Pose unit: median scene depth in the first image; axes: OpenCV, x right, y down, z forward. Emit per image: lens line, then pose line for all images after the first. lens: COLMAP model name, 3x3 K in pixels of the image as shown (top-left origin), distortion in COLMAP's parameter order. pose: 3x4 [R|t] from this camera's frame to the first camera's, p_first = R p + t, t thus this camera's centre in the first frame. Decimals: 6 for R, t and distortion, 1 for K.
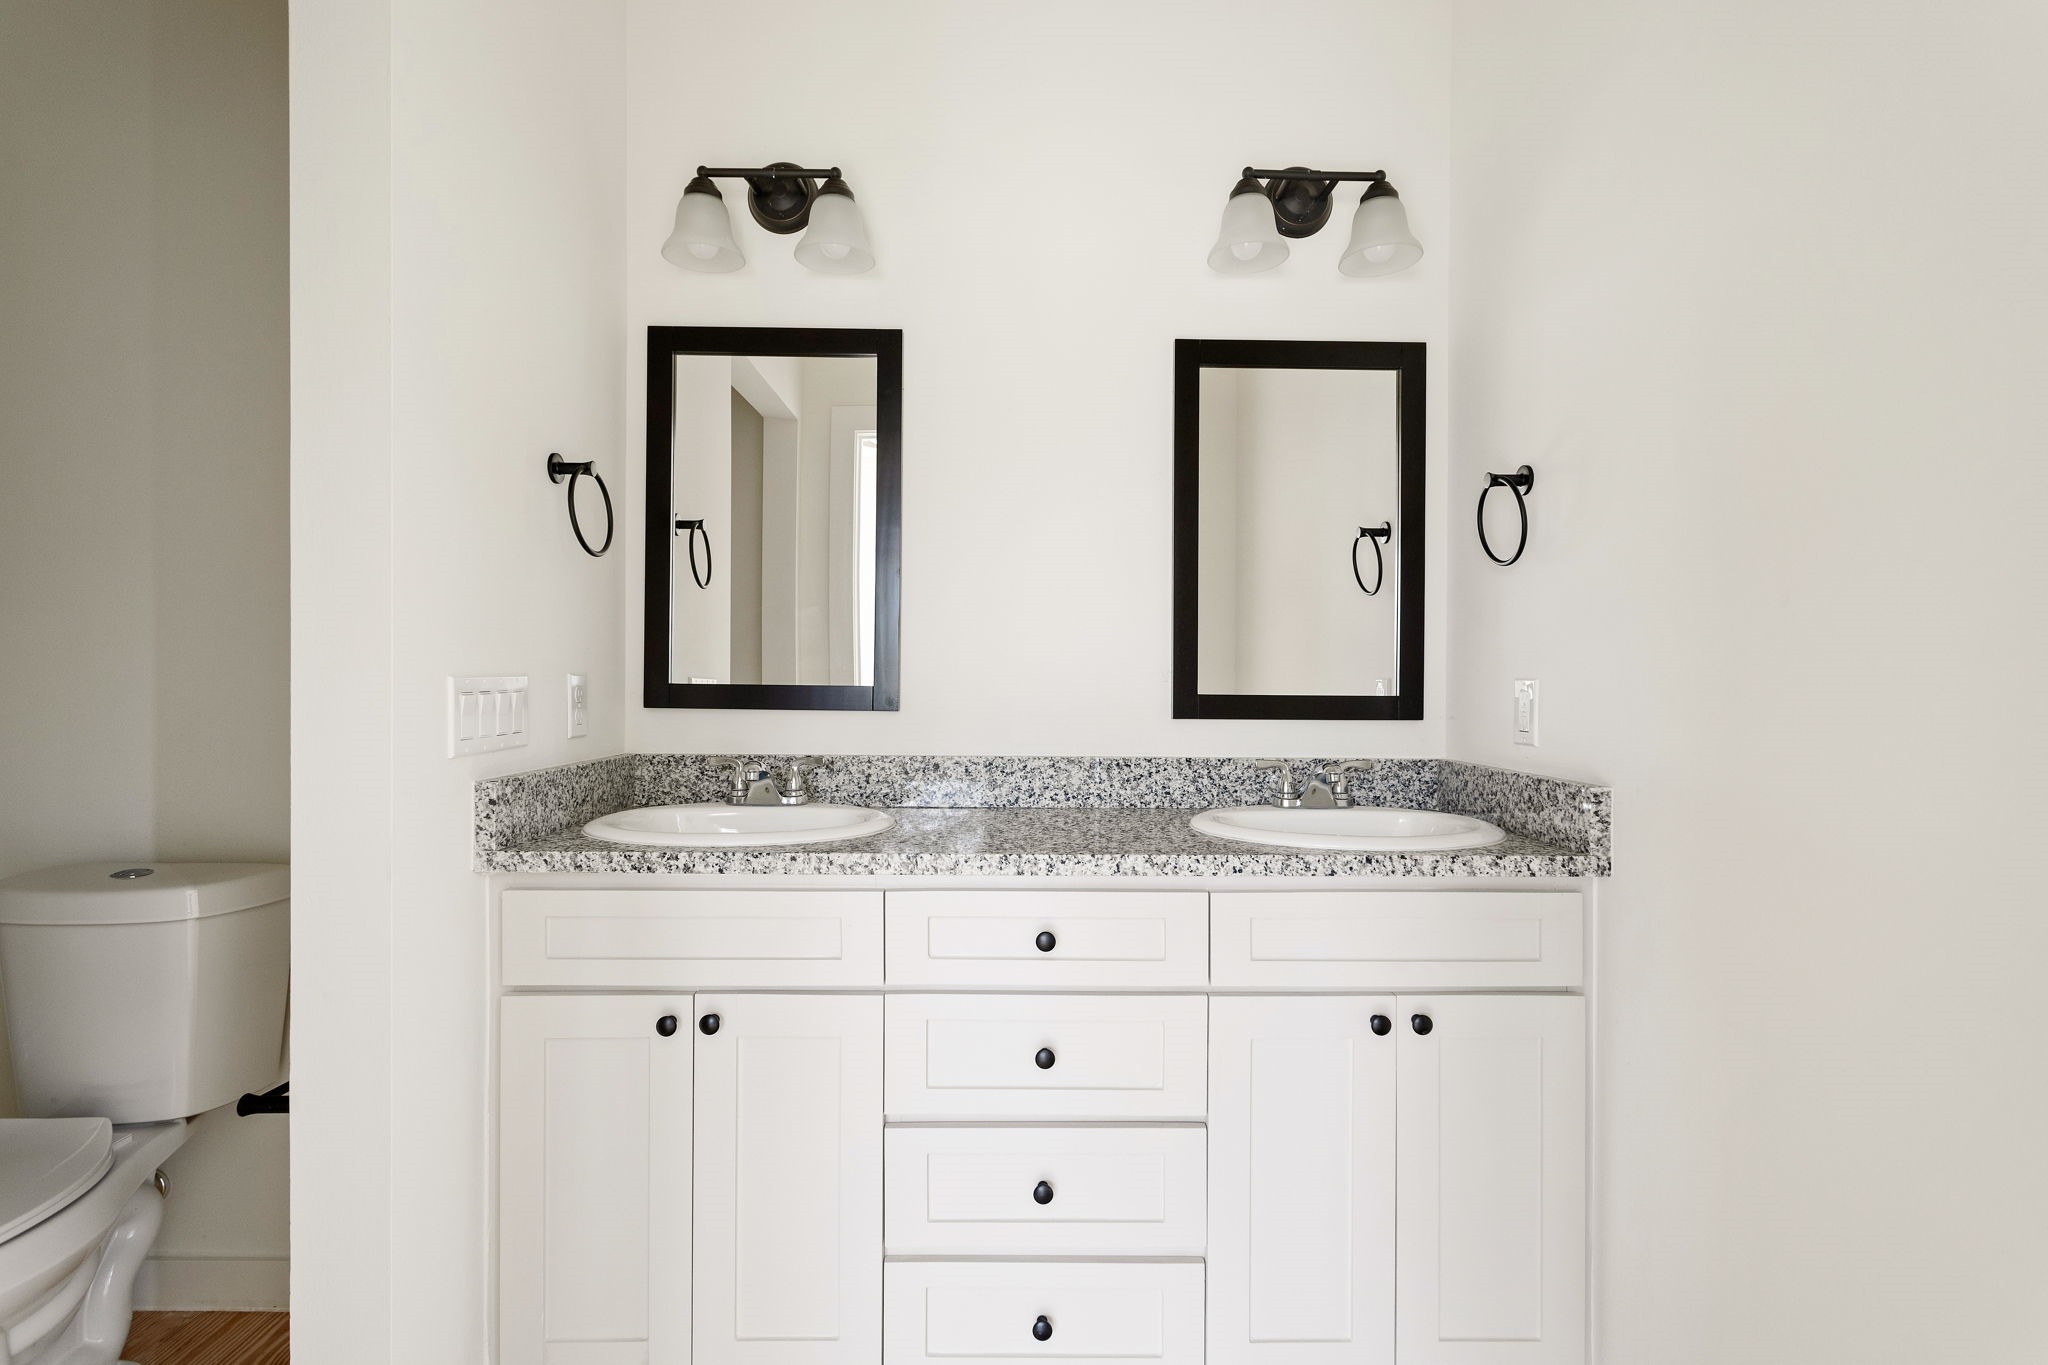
lens RADIAL K [[965.4, 0, 1013.7], [0, 965.4, 688.4], [0, 0, 1]] dist [0.002959, 0.000164]
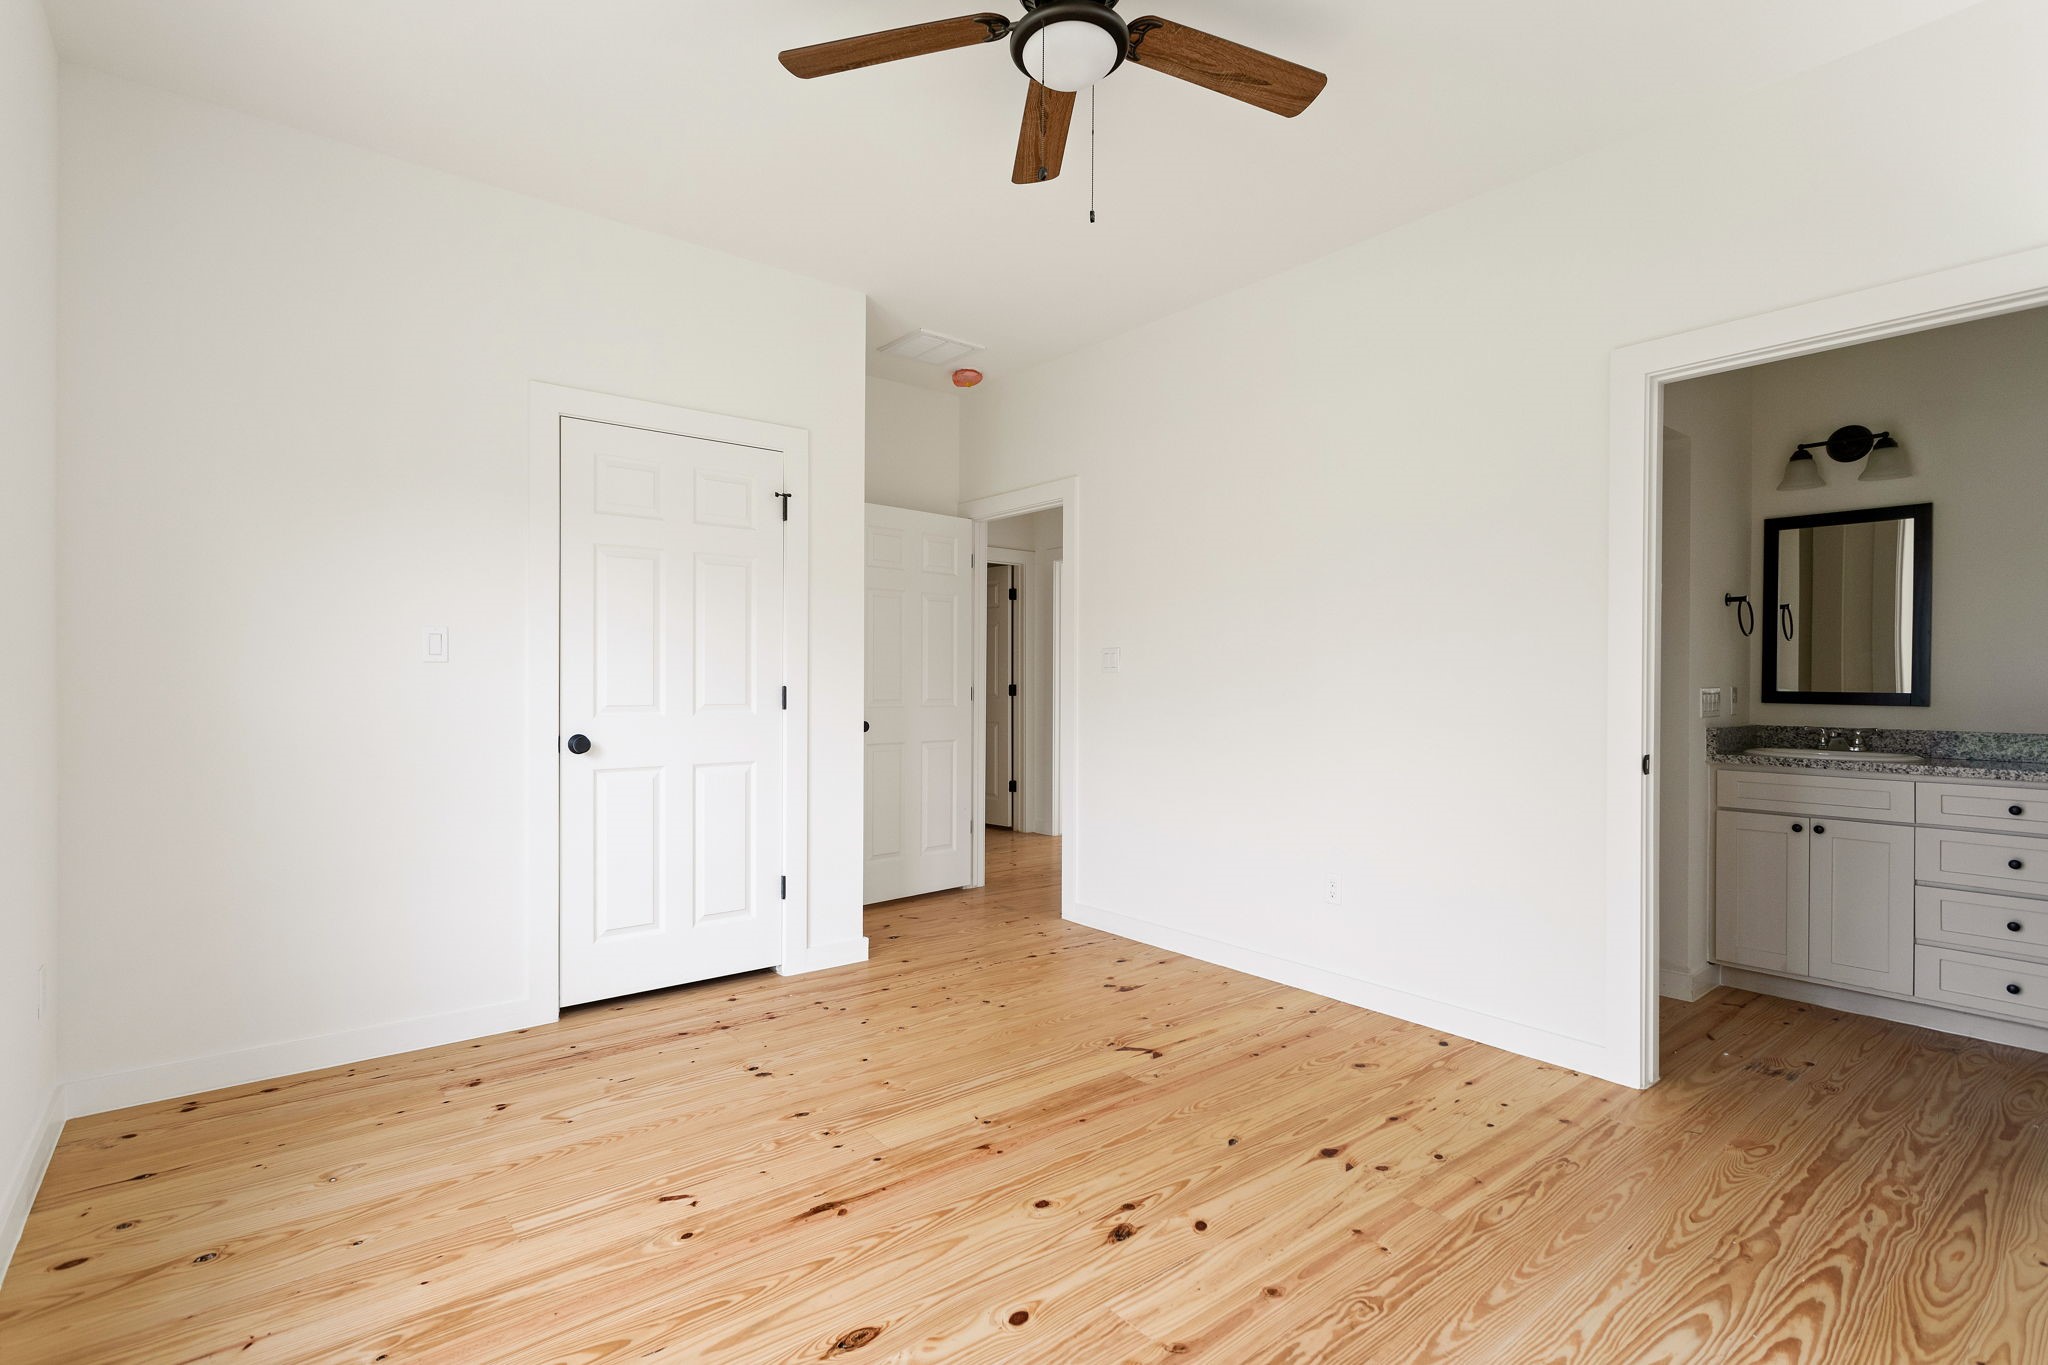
lens RADIAL K [[961.3, 0, 1024.0], [0, 961.3, 682.5], [0, 0, 1]] dist [0.007590, 0.000522]
pose [[0.625138, -0.000092, -0.780514, 0.272811], [-0.008585, 0.999939, -0.006993, 0.004753], [0.780467, 0.011073, 0.625099, -1.694536]]
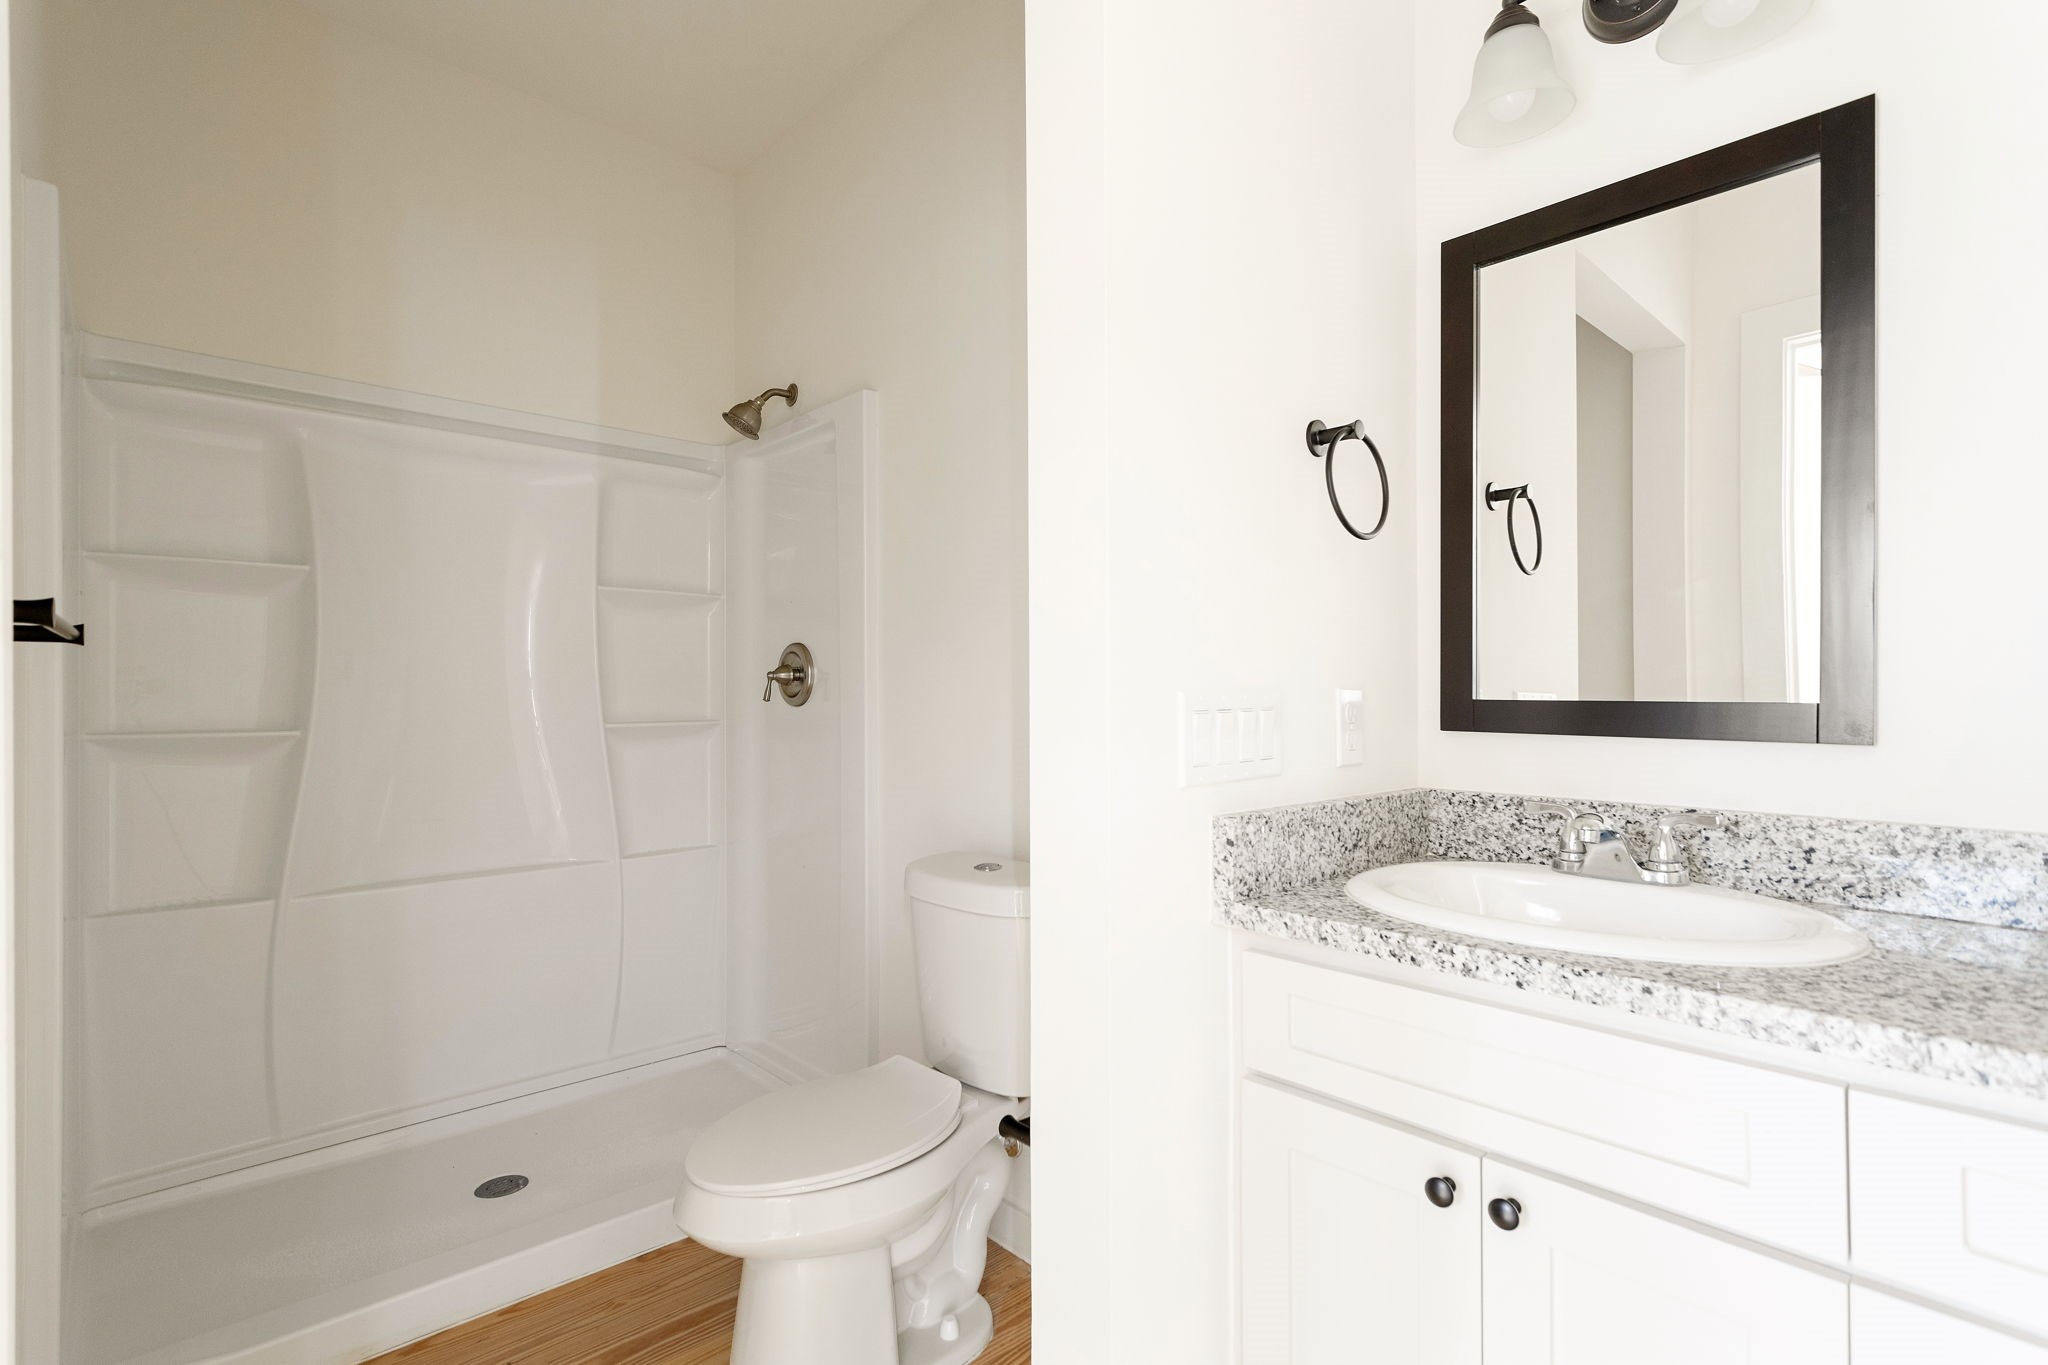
lens RADIAL K [[965.4, 0, 1013.7], [0, 965.4, 688.4], [0, 0, 1]] dist [0.002959, 0.000164]
pose [[0.665539, -0.012690, -0.746255, -0.030879], [0.000049, 0.999856, -0.016959, -0.001105], [0.746363, 0.011251, 0.665444, 0.239945]]
